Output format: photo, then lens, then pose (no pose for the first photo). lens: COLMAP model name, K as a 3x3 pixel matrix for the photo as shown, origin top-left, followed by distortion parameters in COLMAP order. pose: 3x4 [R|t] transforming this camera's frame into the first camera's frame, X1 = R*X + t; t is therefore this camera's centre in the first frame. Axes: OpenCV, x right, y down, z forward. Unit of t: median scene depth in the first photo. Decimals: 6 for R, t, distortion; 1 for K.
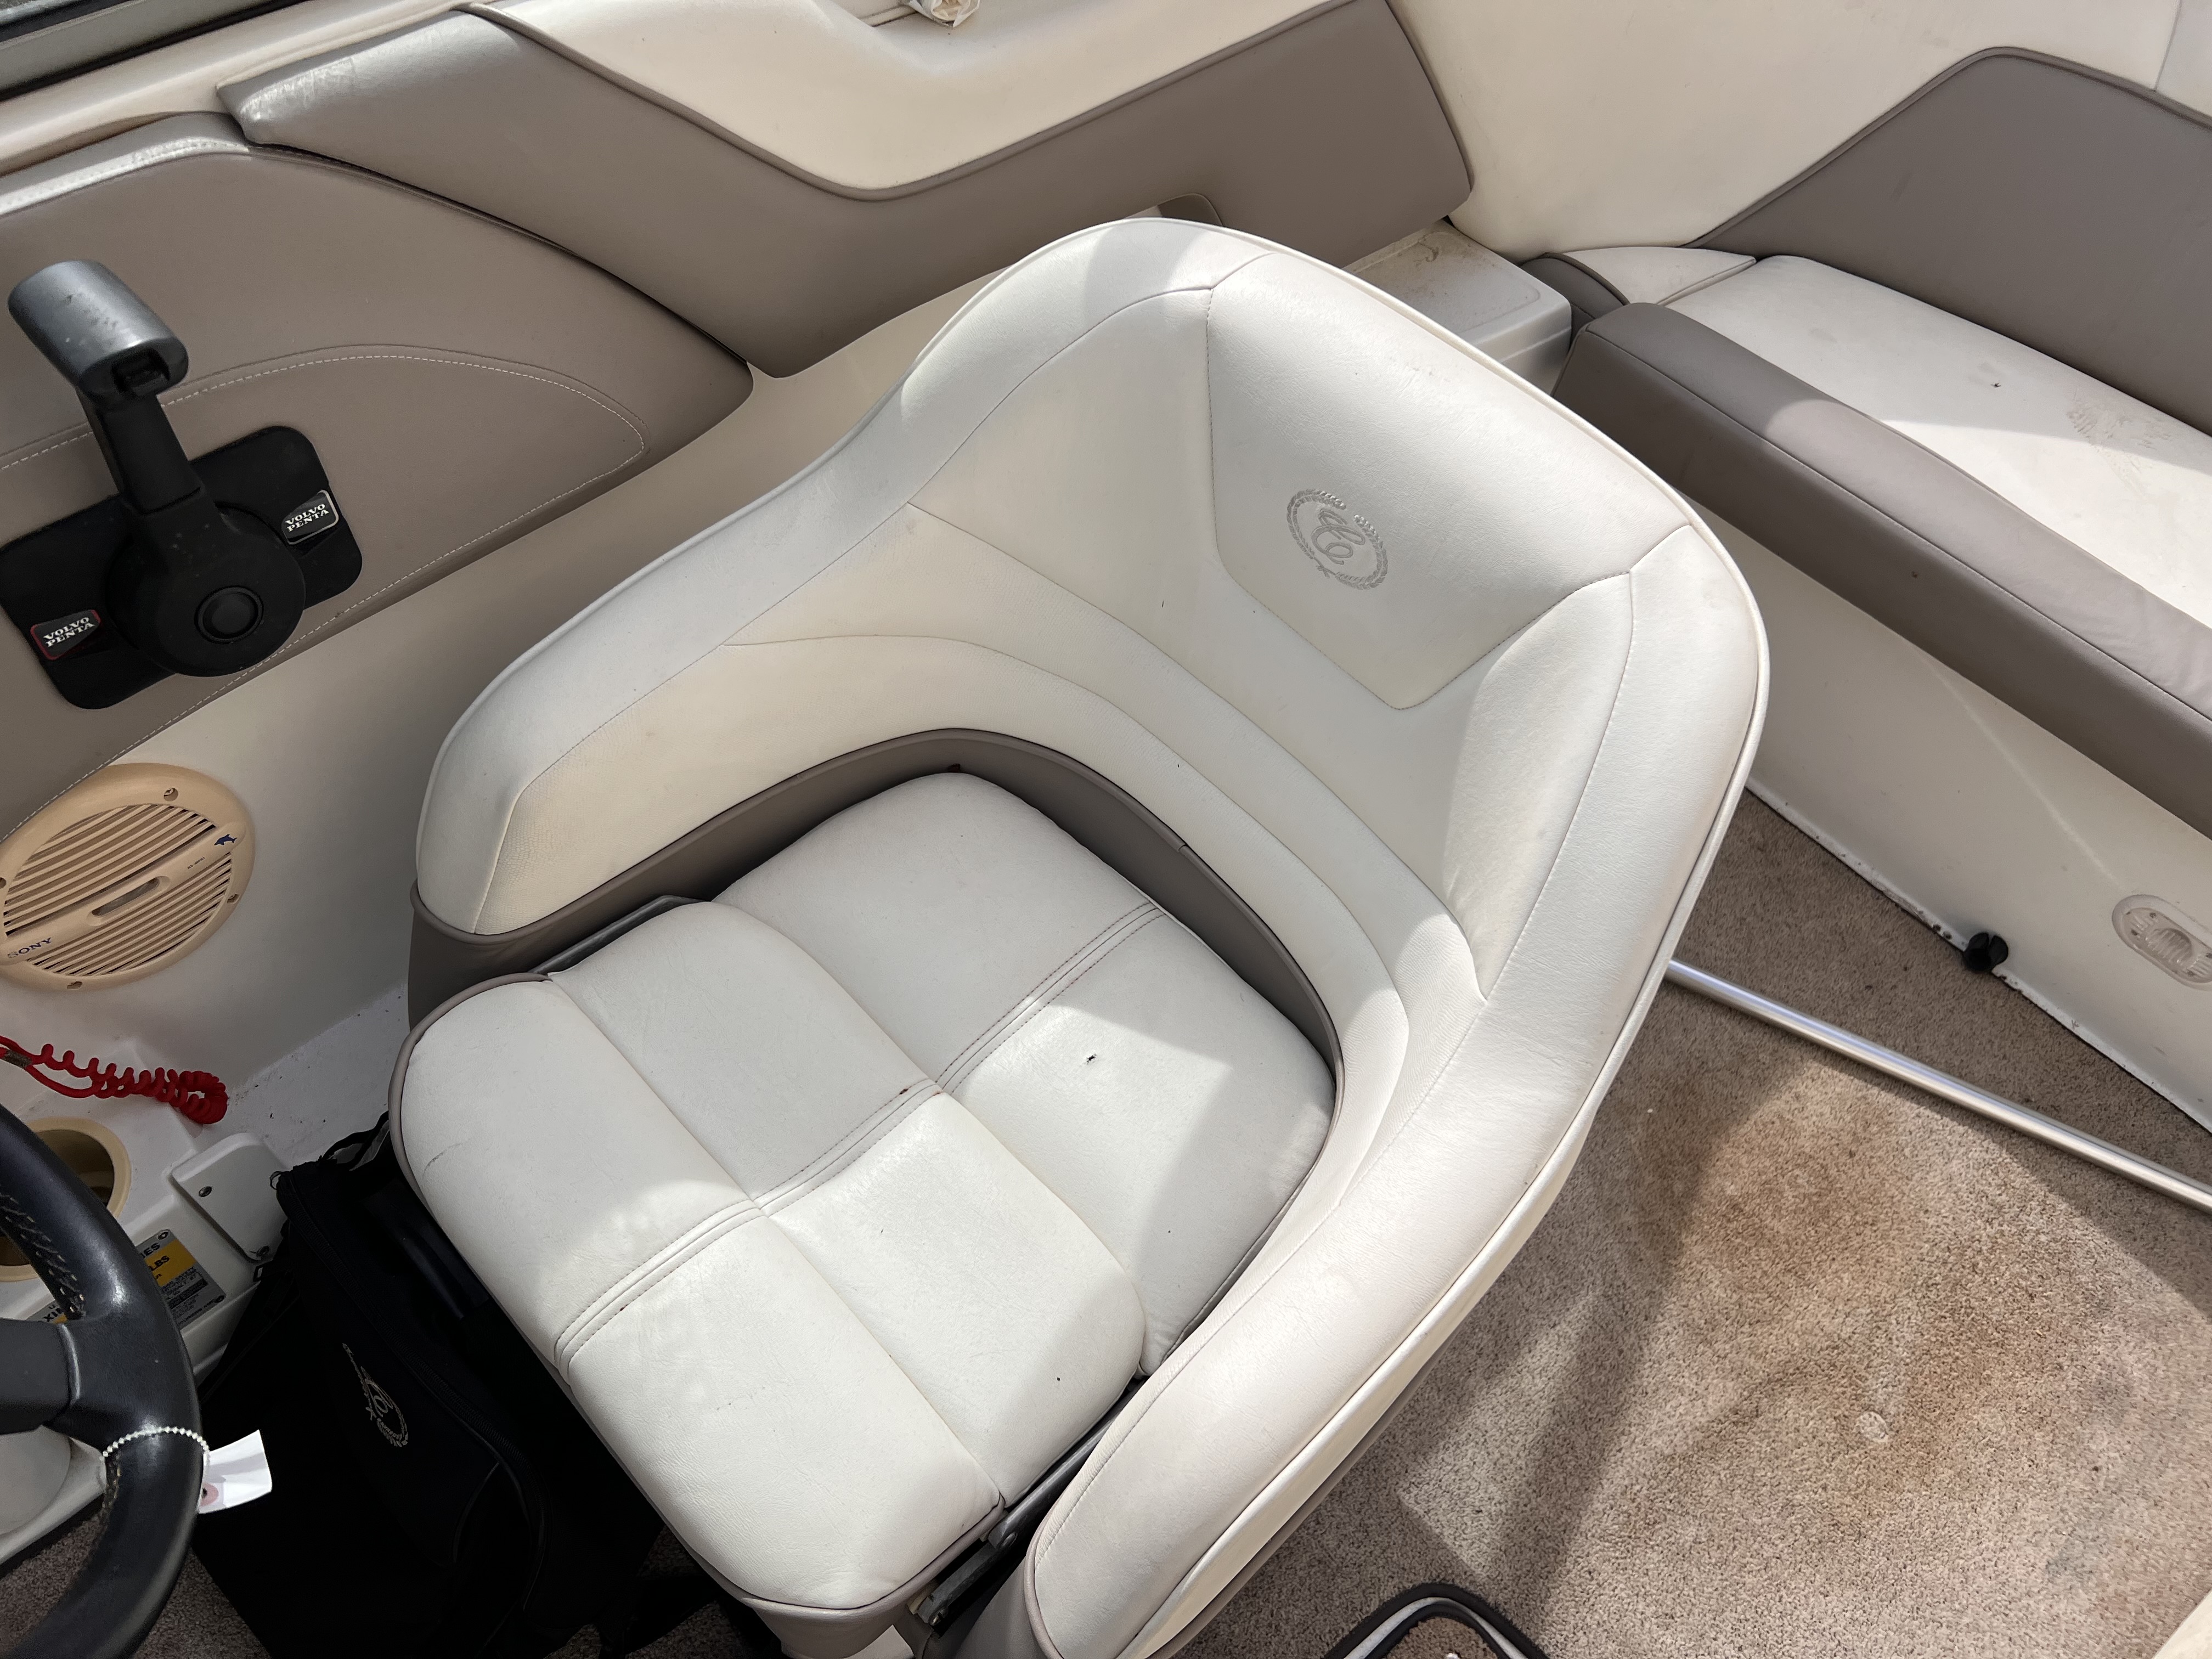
lens RADIAL K [[1650.4, 0, 1084.1], [0, 1650.4, 829.8], [0, 0, 1]] dist [0.056190, -0.070341]
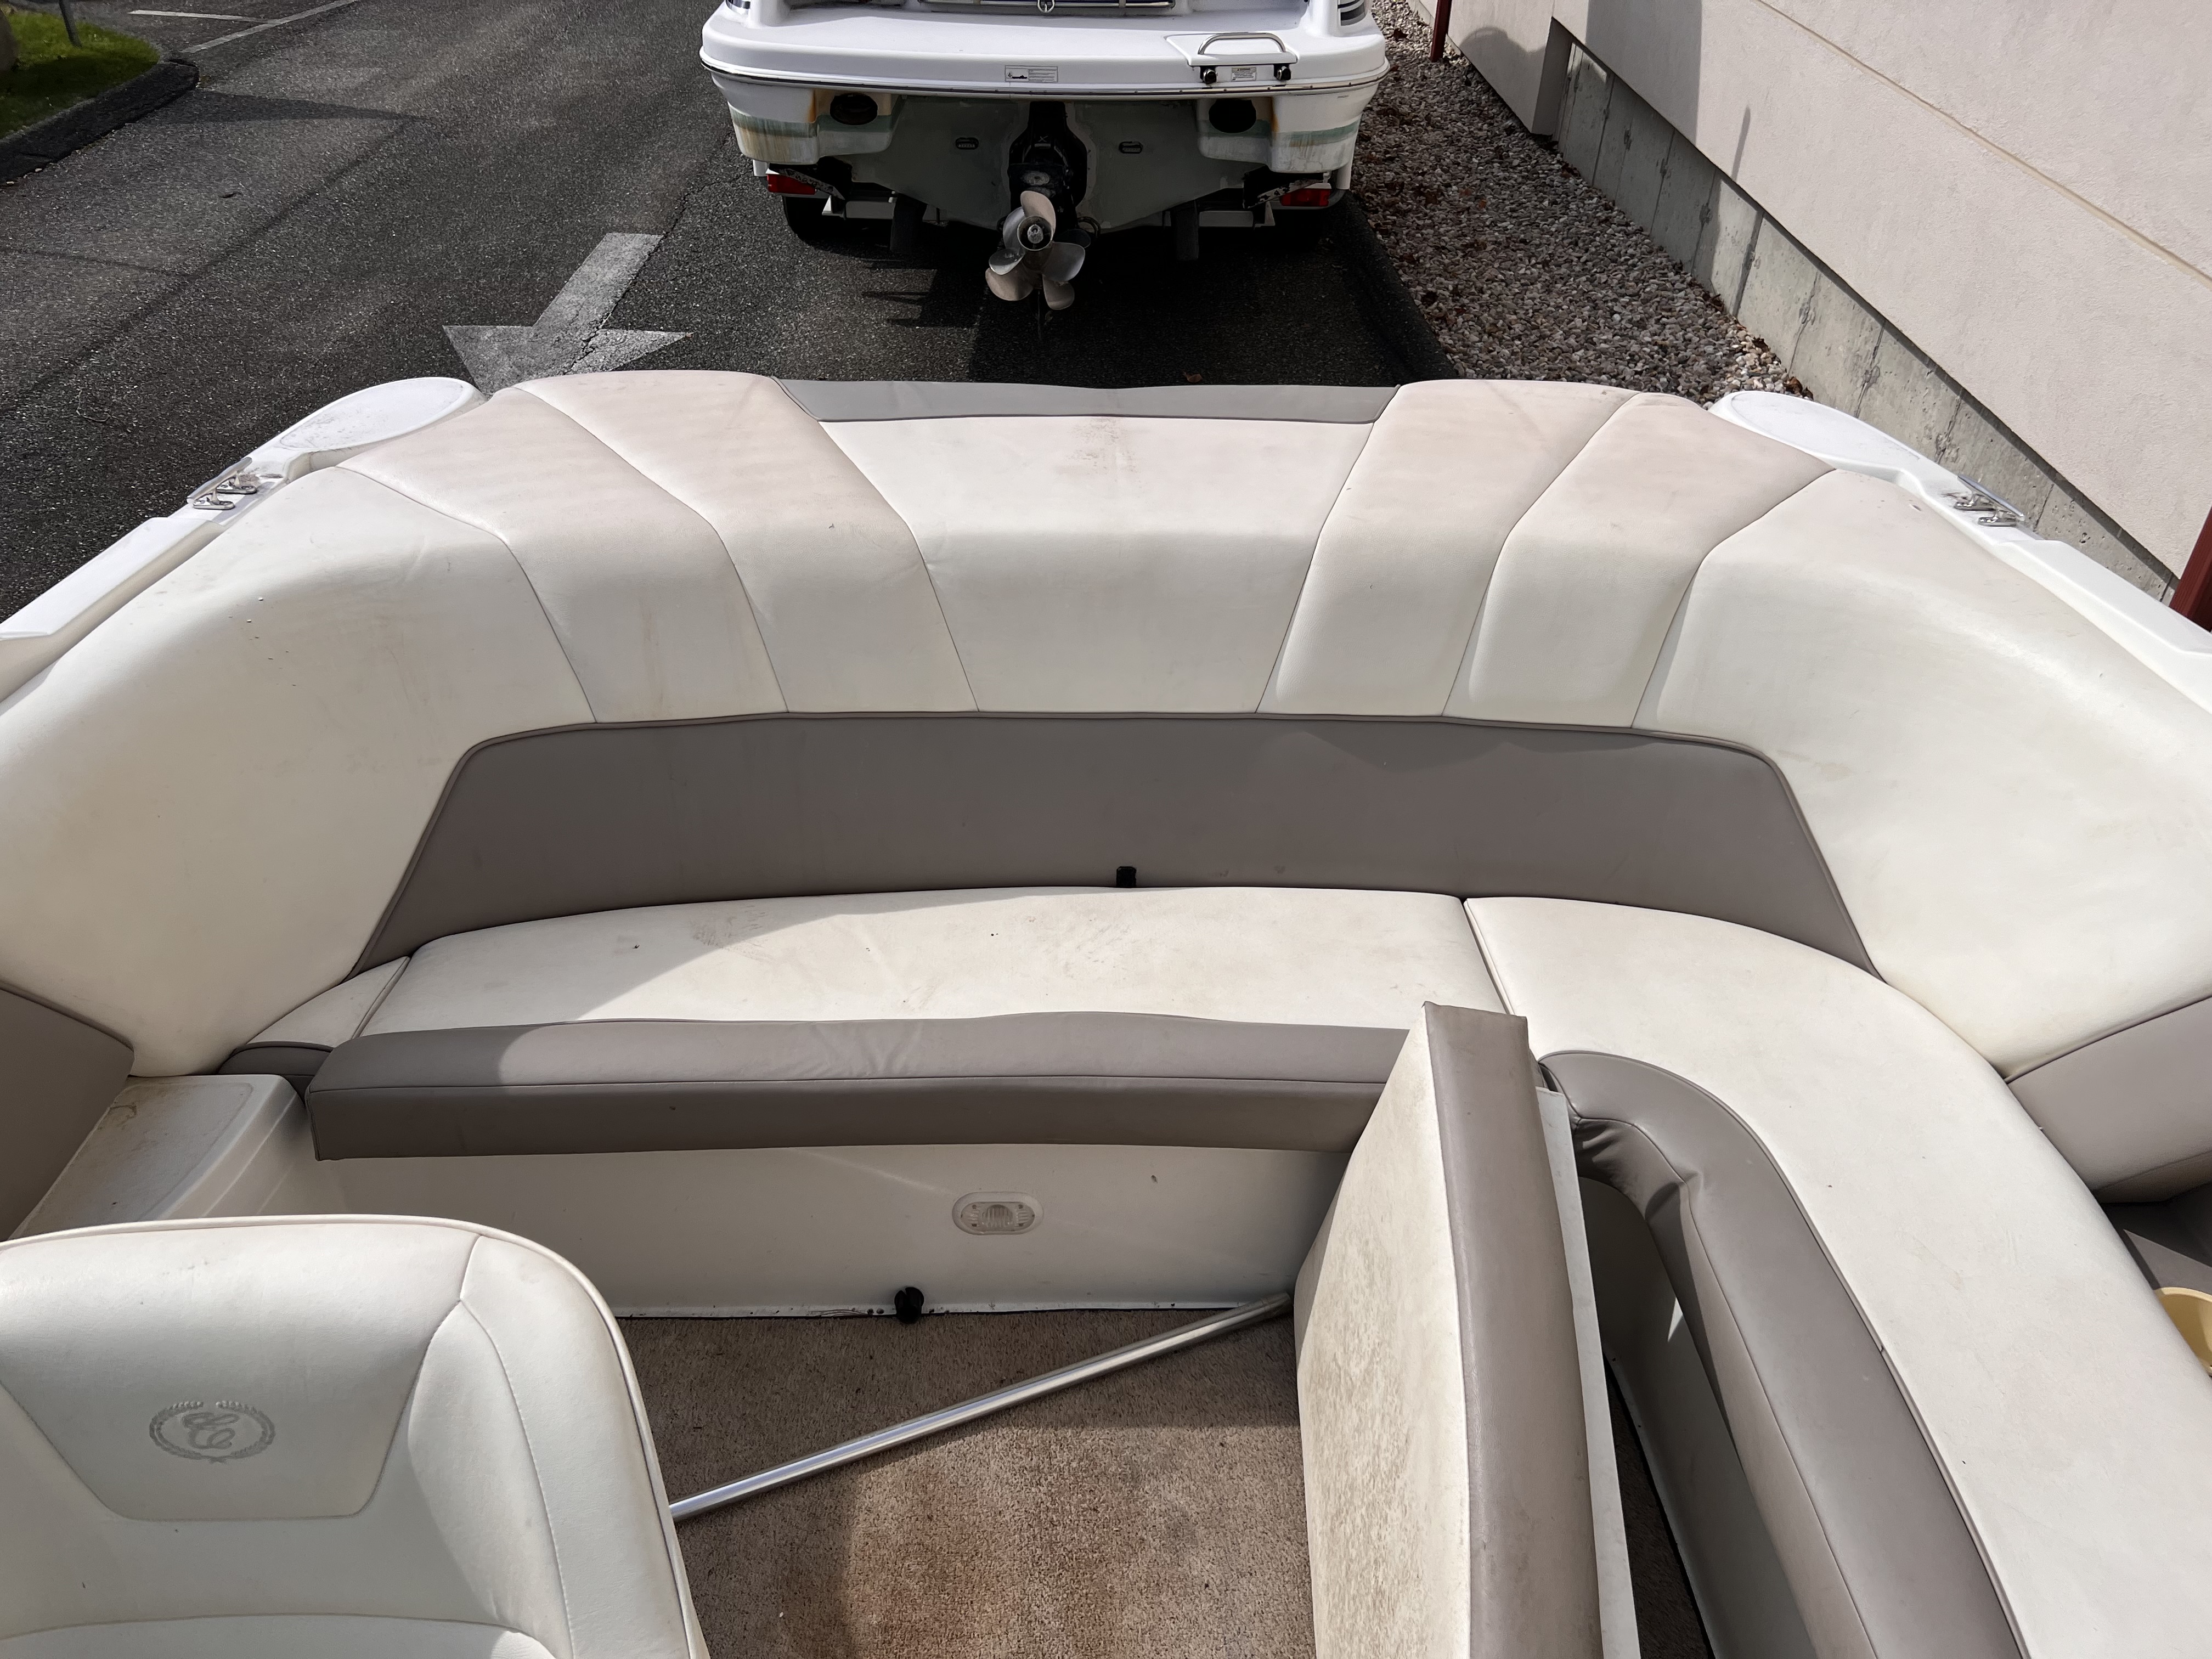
lens RADIAL K [[1701.4, 0, 1099.6], [0, 1701.4, 823.9], [0, 0, 1]] dist [0.045177, -0.047147]
pose [[0.630767, -0.452794, 0.630168, -0.008216], [0.628355, 0.774549, -0.072416, -0.024168], [-0.455307, 0.441646, 0.773075, -0.219566]]
